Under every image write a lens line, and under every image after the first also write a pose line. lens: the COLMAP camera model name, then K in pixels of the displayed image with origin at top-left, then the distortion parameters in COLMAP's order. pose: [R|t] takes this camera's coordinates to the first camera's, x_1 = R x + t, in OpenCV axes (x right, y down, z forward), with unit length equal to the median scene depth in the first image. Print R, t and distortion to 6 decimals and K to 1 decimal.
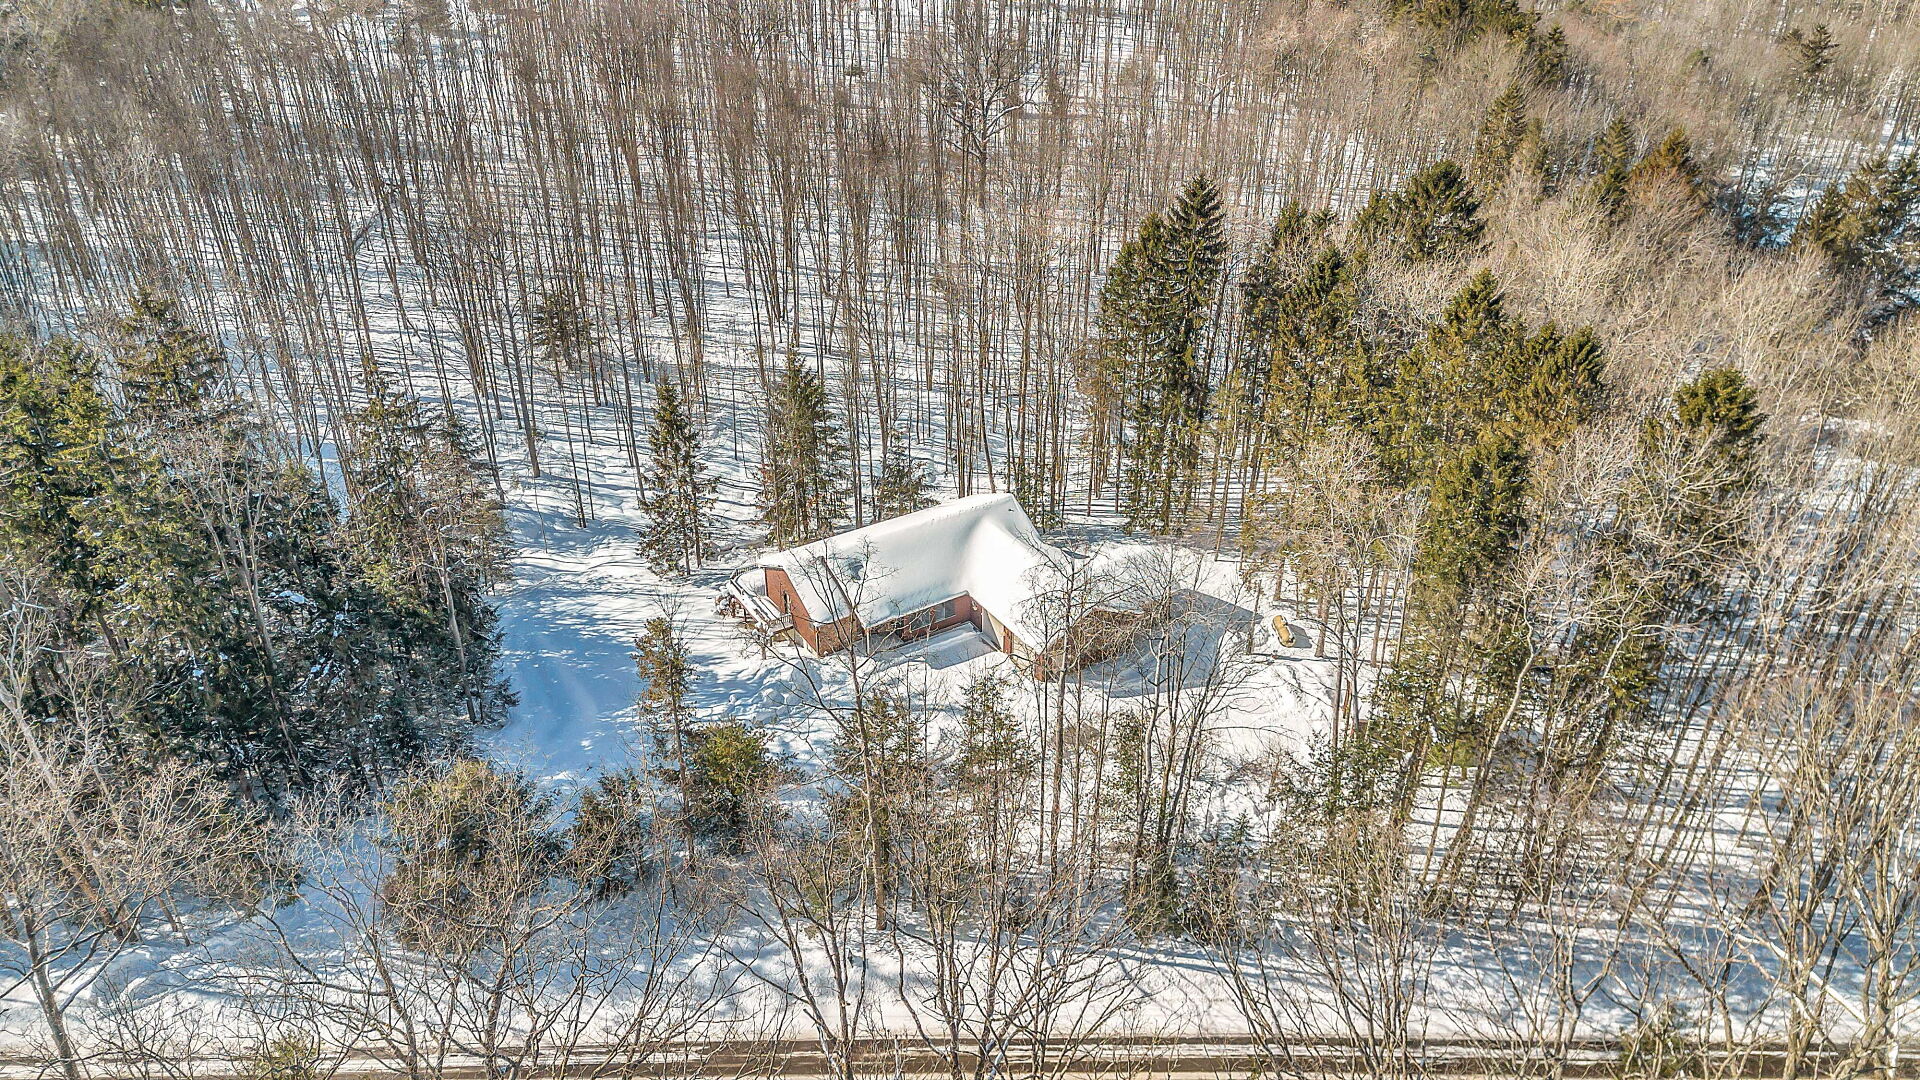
lens RADIAL K [[1371.2, 0, 965.4], [0, 1371.2, 533.0], [0, 0, 1]] dist [0.076167, -0.072107]
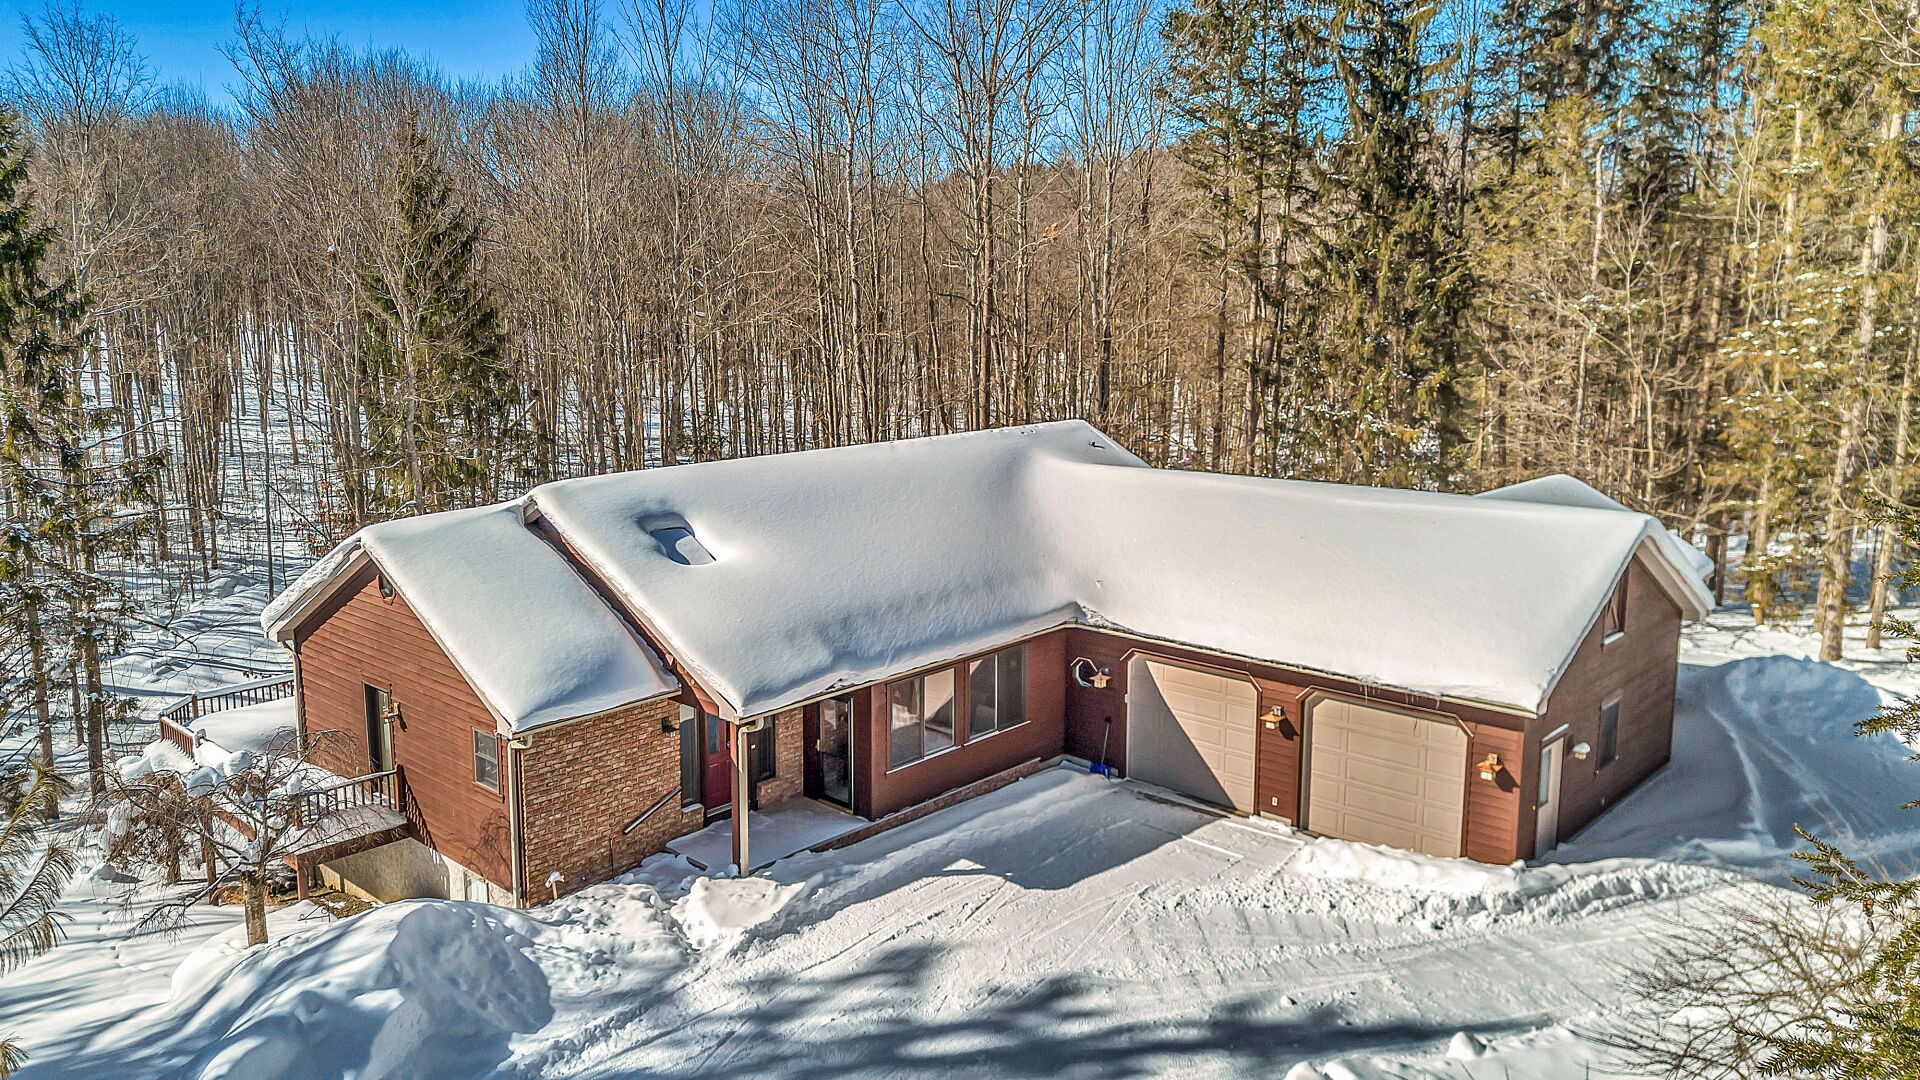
lens RADIAL K [[1371.2, 0, 909.3], [0, 1371.2, 443.2], [0, 0, 1]] dist [0.076167, -0.072107]
pose [[0.975016, -0.051020, 0.216195, -0.085550], [0.135316, 0.908261, -0.395920, 0.112878], [-0.176162, 0.415283, 0.892473, 0.714399]]
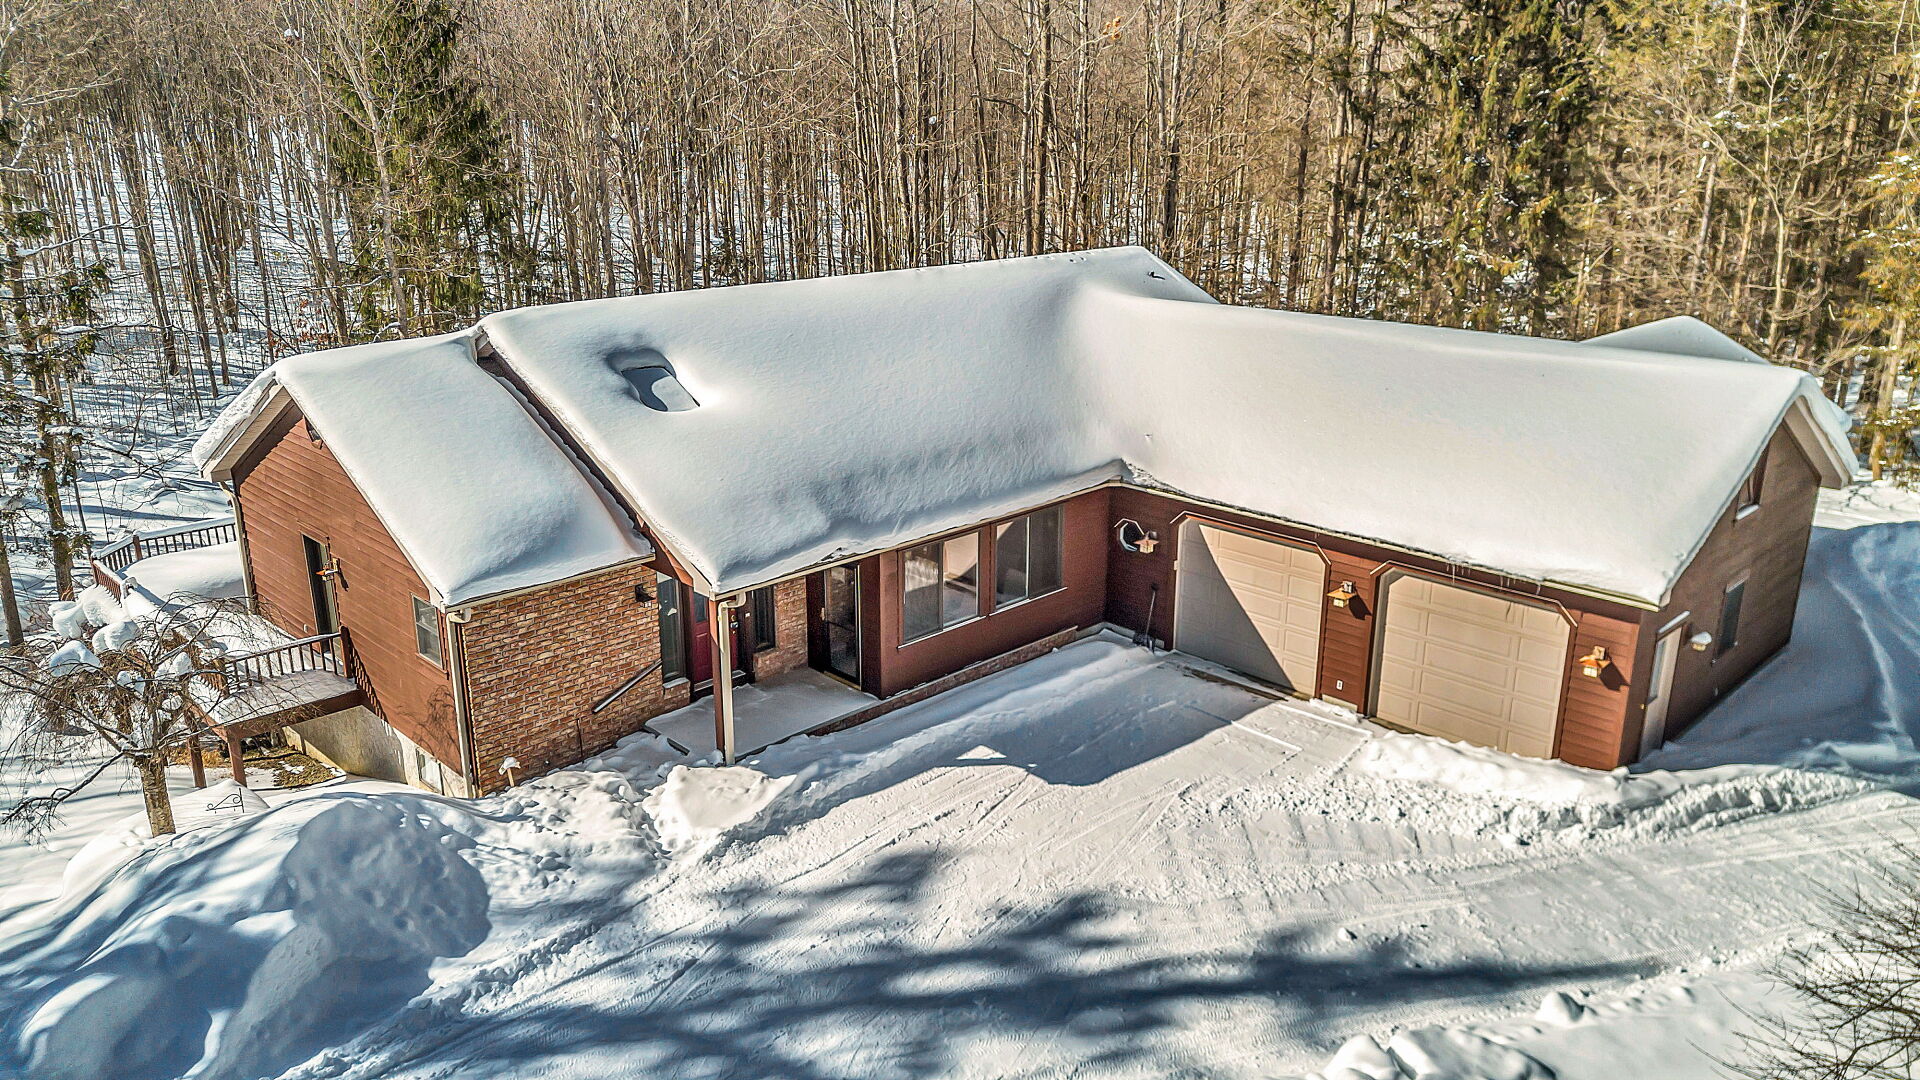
lens RADIAL K [[1371.2, 0, 951.3], [0, 1371.2, 474.9], [0, 0, 1]] dist [0.076167, -0.072107]
pose [[0.978872, -0.064024, 0.194191, -0.071415], [0.114329, 0.958760, -0.260207, 0.099680], [-0.169524, 0.276911, 0.945823, 0.745658]]
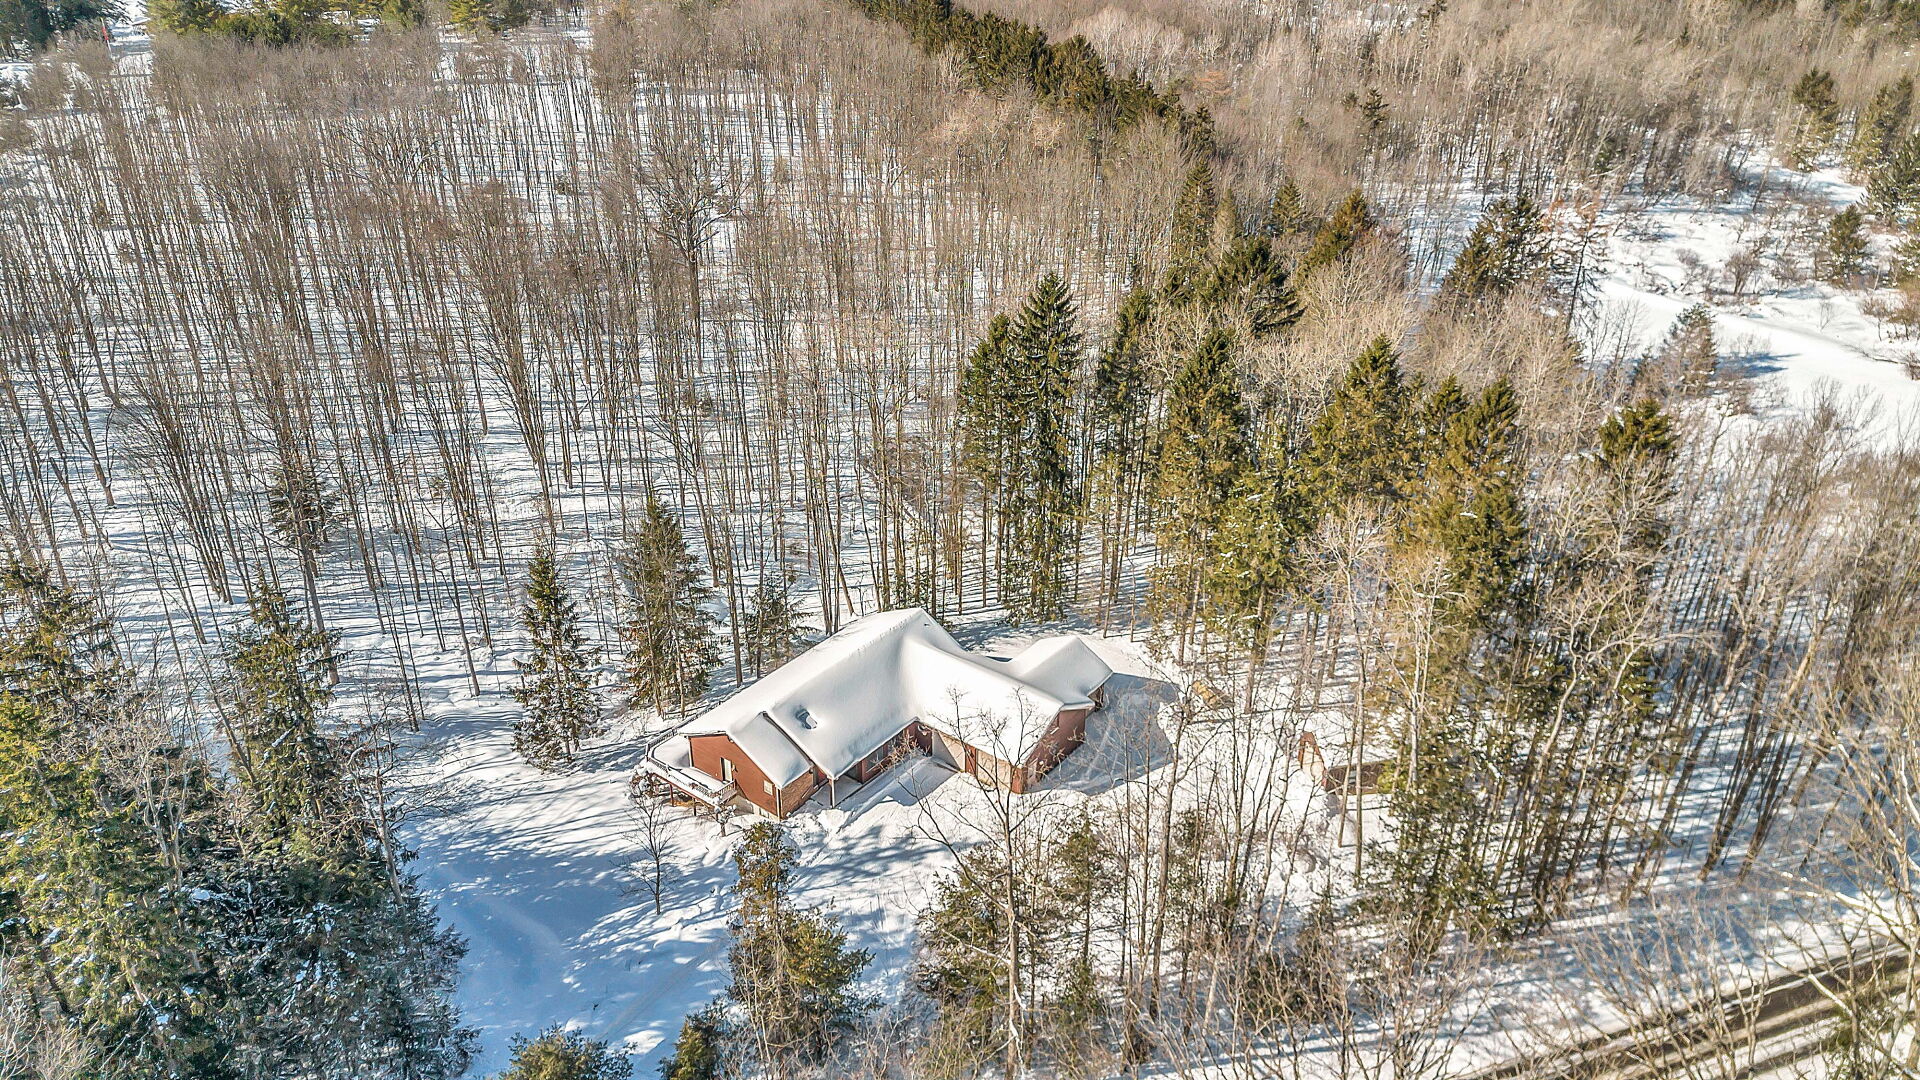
lens RADIAL K [[1371.2, 0, 969.3], [0, 1371.2, 516.6], [0, 0, 1]] dist [0.076167, -0.072107]
pose [[0.938901, -0.153295, 0.308164, -0.229491], [0.172864, 0.984248, -0.037064, -0.052175], [-0.297628, 0.088070, 0.950611, 0.058091]]
